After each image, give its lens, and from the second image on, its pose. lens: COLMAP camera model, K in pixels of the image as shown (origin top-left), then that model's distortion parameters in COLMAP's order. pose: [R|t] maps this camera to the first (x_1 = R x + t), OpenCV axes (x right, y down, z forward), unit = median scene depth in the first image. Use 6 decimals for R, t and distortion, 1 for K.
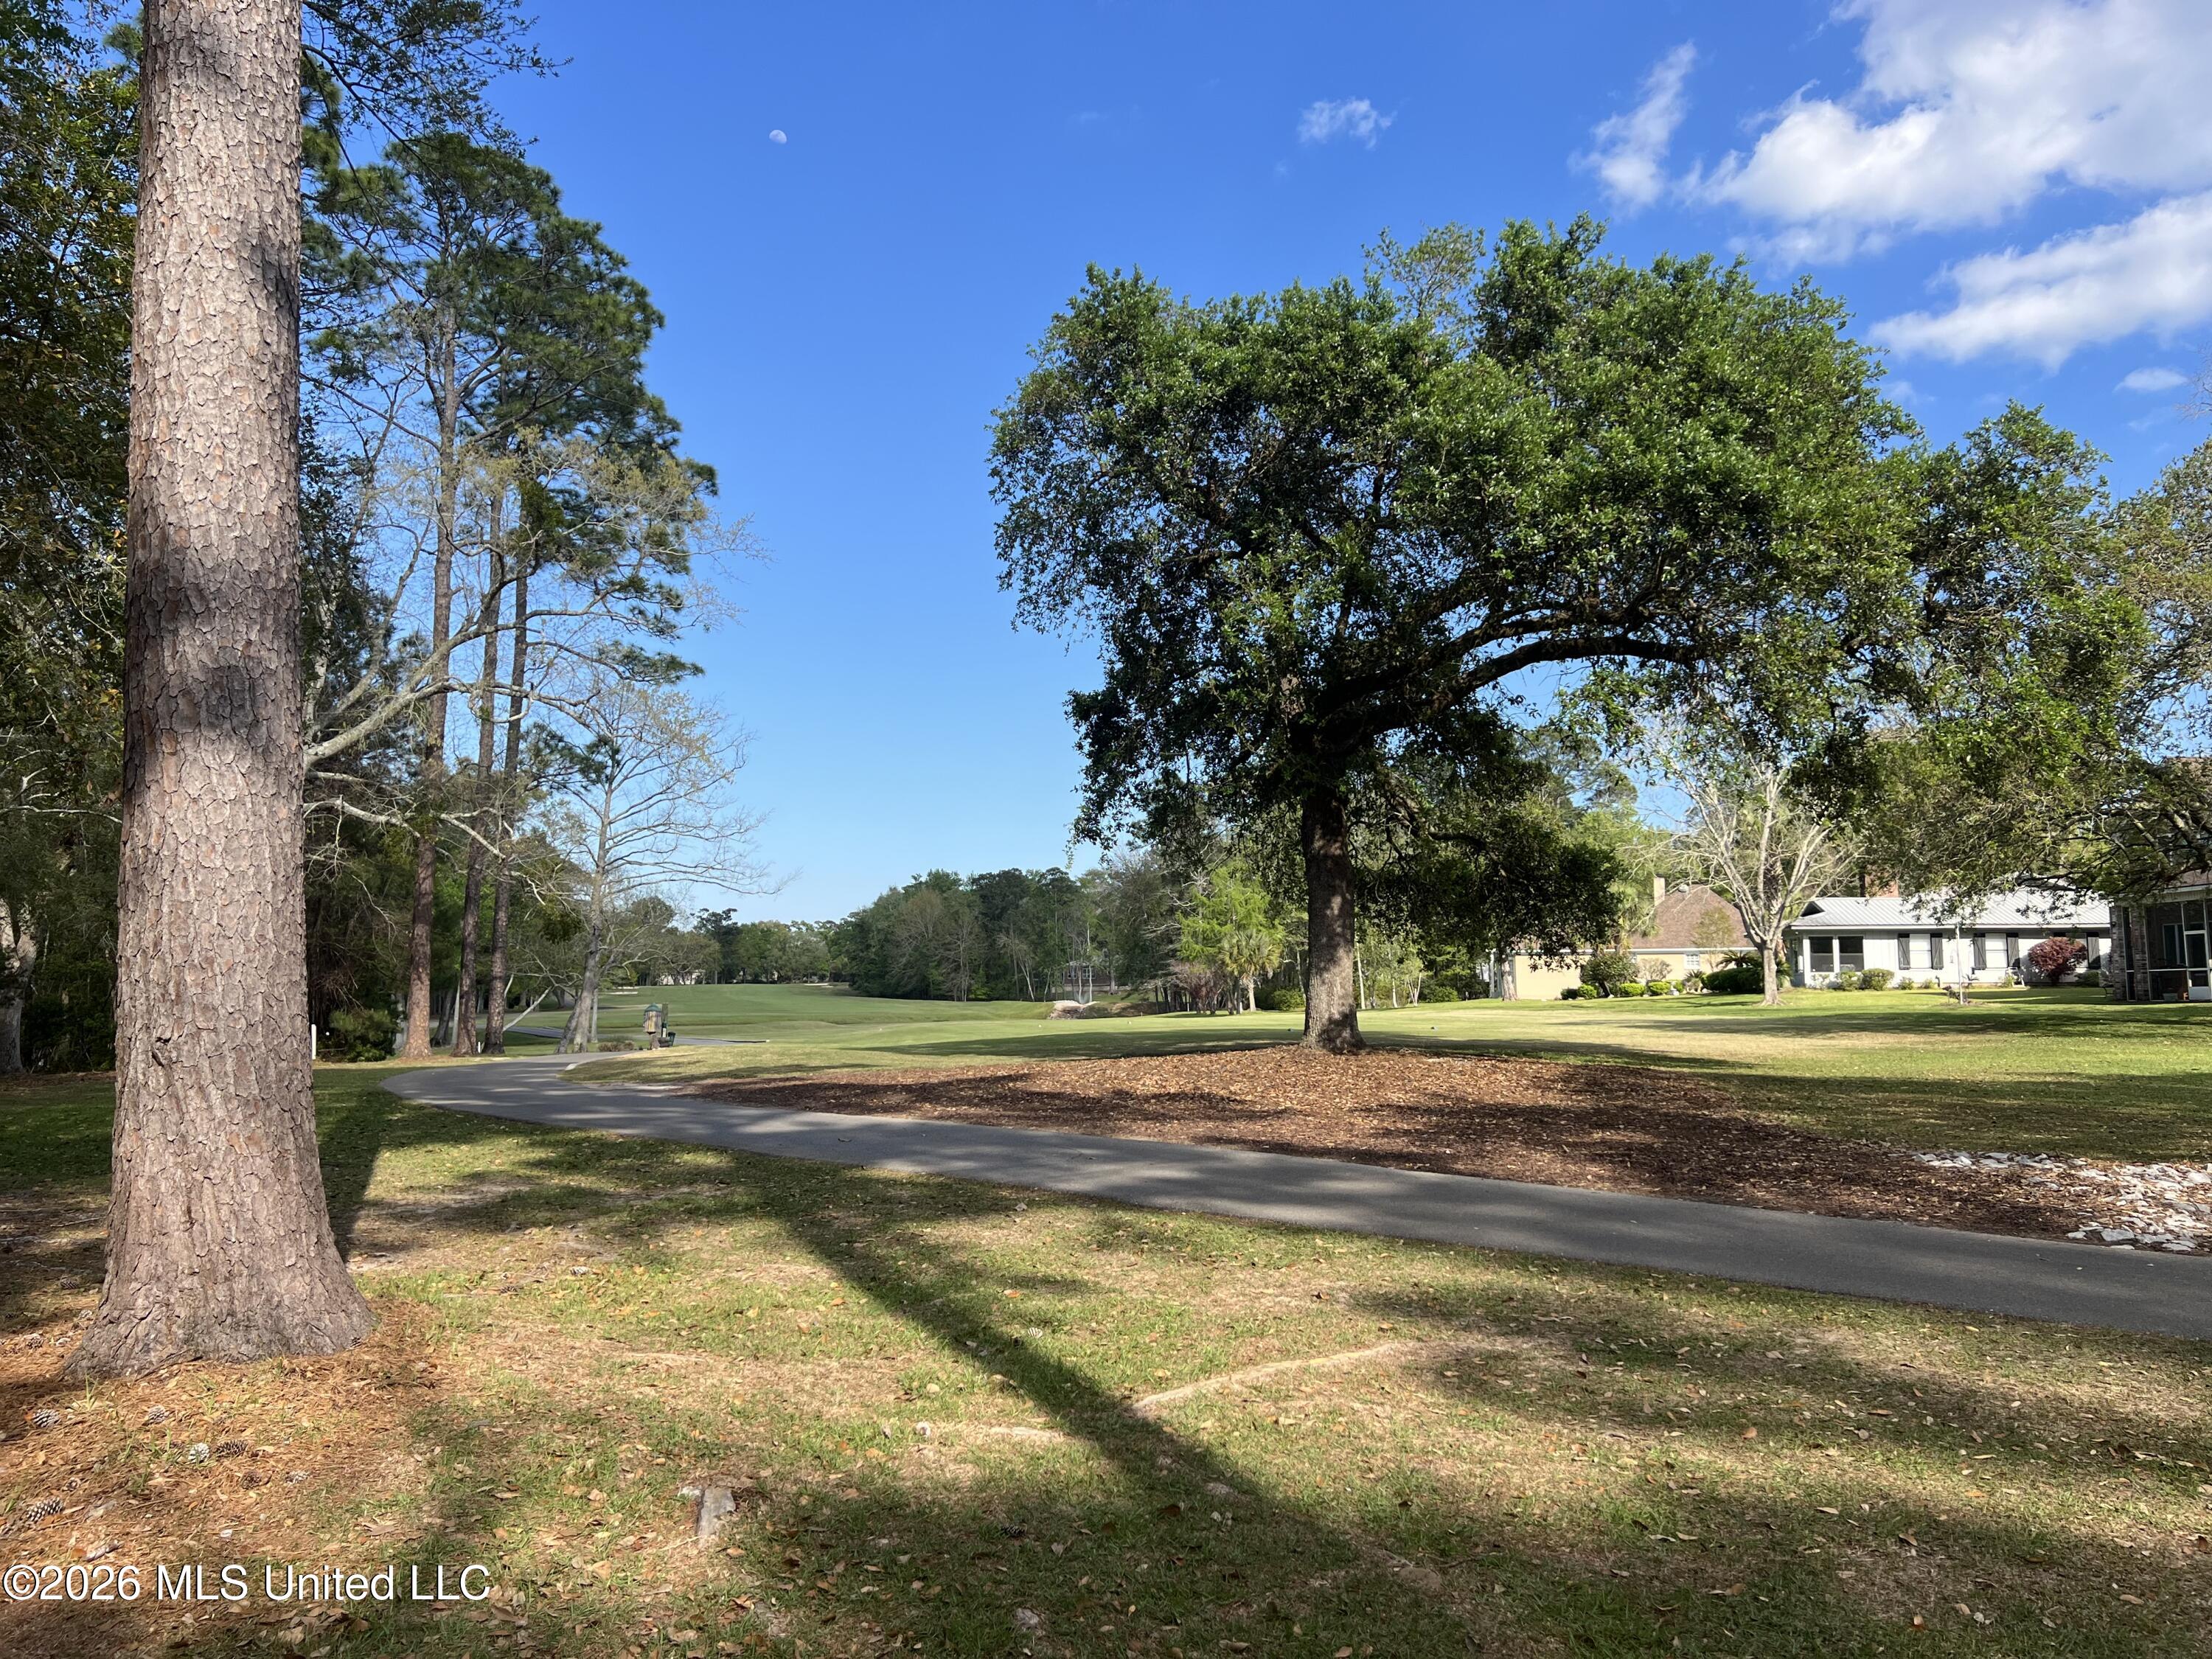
lens RADIAL K [[1667.6, 0, 1109.2], [0, 1667.6, 849.3], [0, 0, 1]] dist [0.055598, -0.060571]
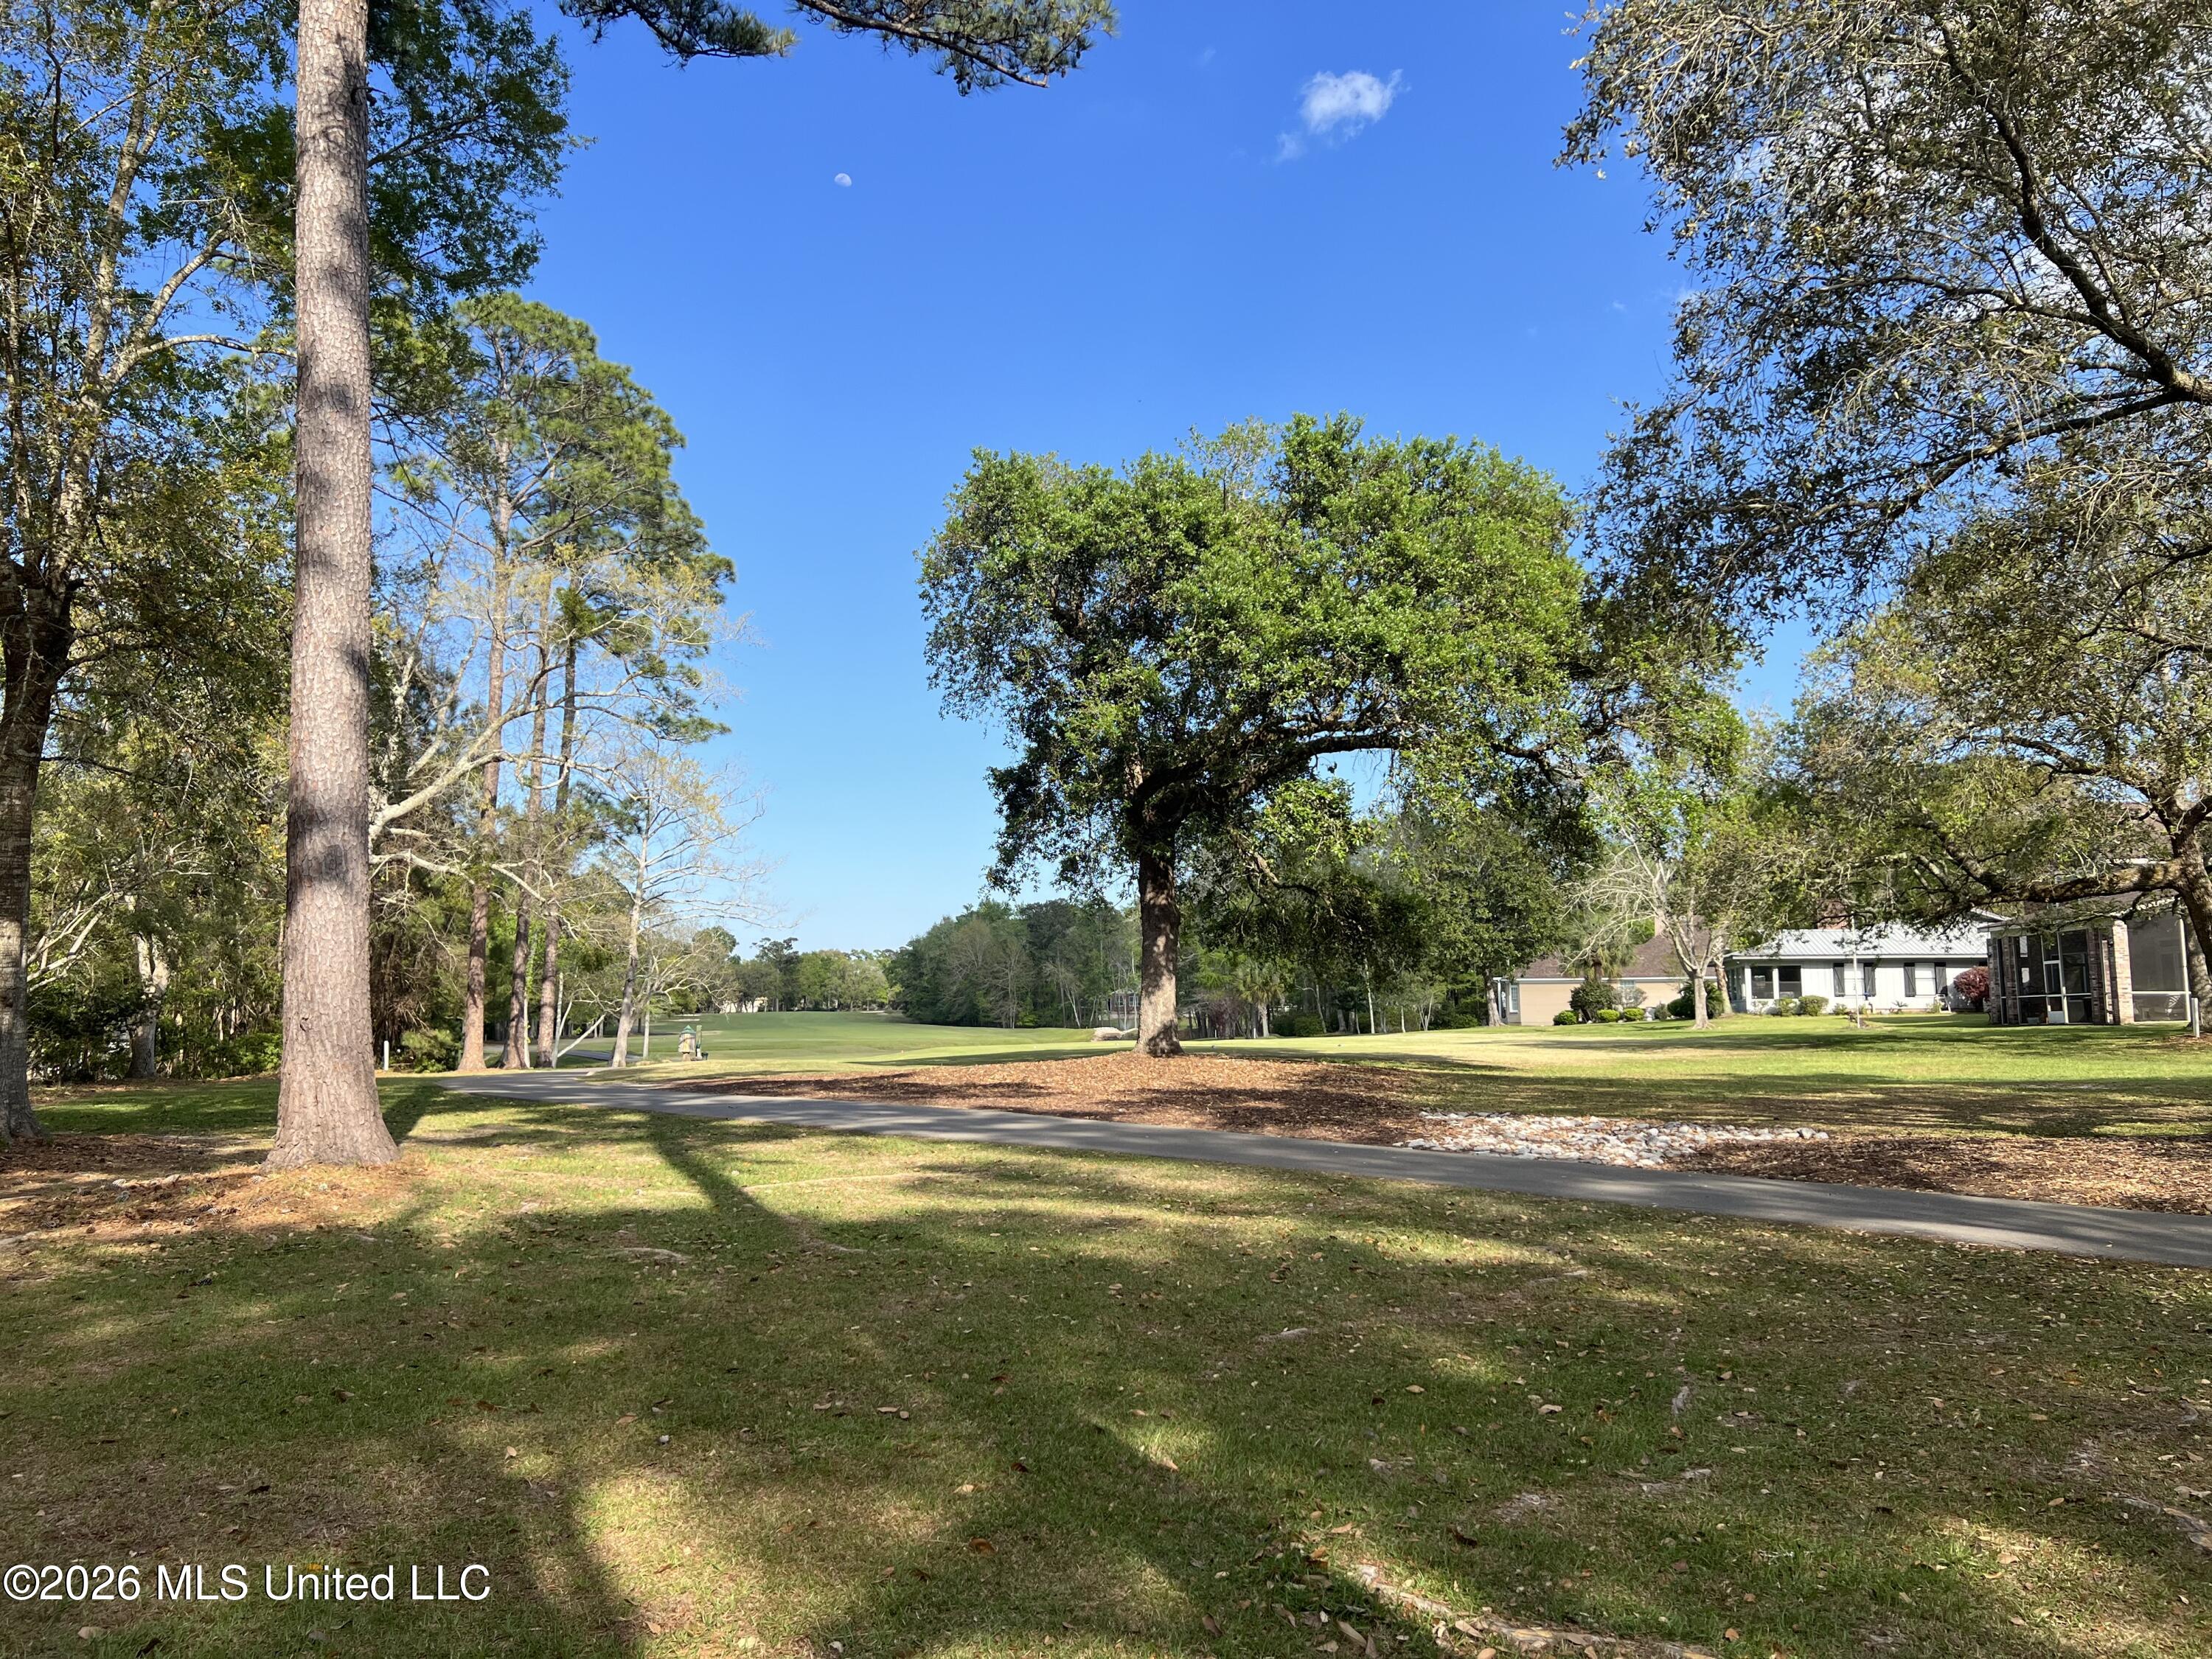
lens RADIAL K [[1667.6, 0, 1109.6], [0, 1667.6, 838.2], [0, 0, 1]] dist [0.055639, -0.064709]
pose [[0.999242, -0.003393, -0.038780, 0.135373], [0.002481, 0.999720, -0.023545, -0.016194], [0.038849, 0.023431, 0.998970, -0.271948]]
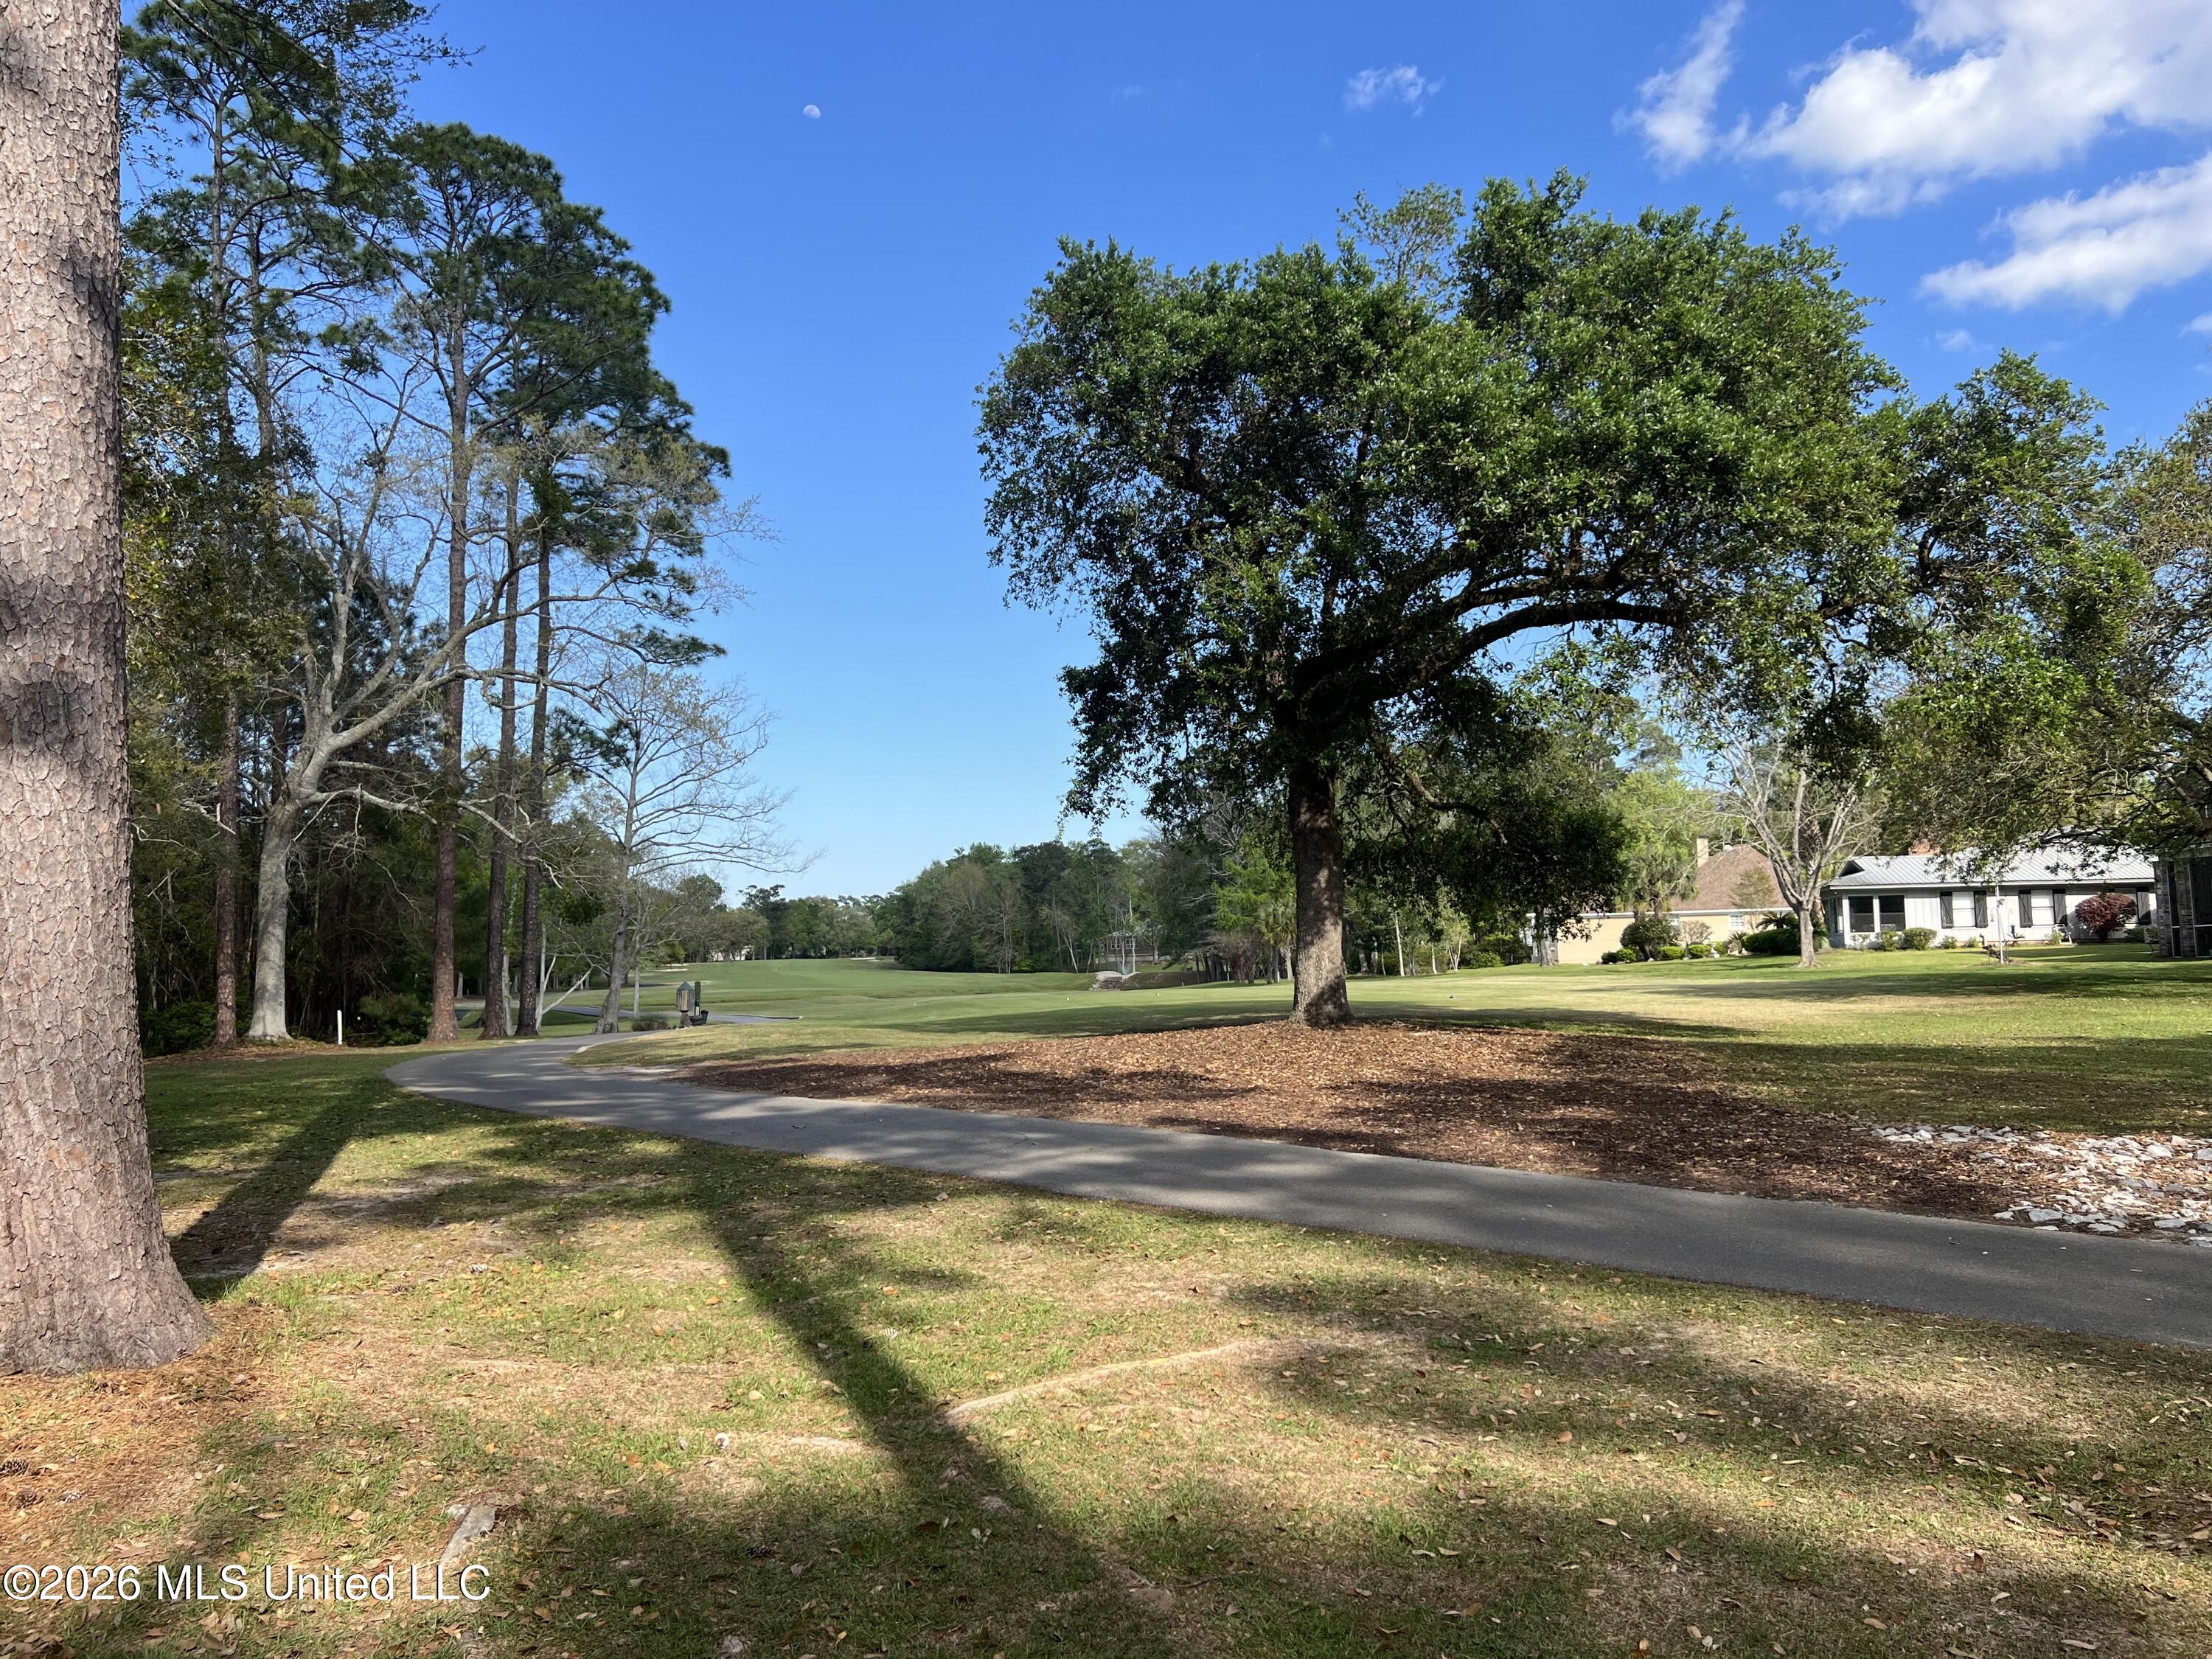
lens RADIAL K [[1666.1, 0, 1098.9], [0, 1666.1, 843.6], [0, 0, 1]] dist [0.060261, -0.069334]
pose [[0.999246, -0.018099, -0.034336, 0.034391], [0.018602, 0.999724, 0.014381, -0.003884], [0.034066, -0.015009, 0.999307, 0.004574]]
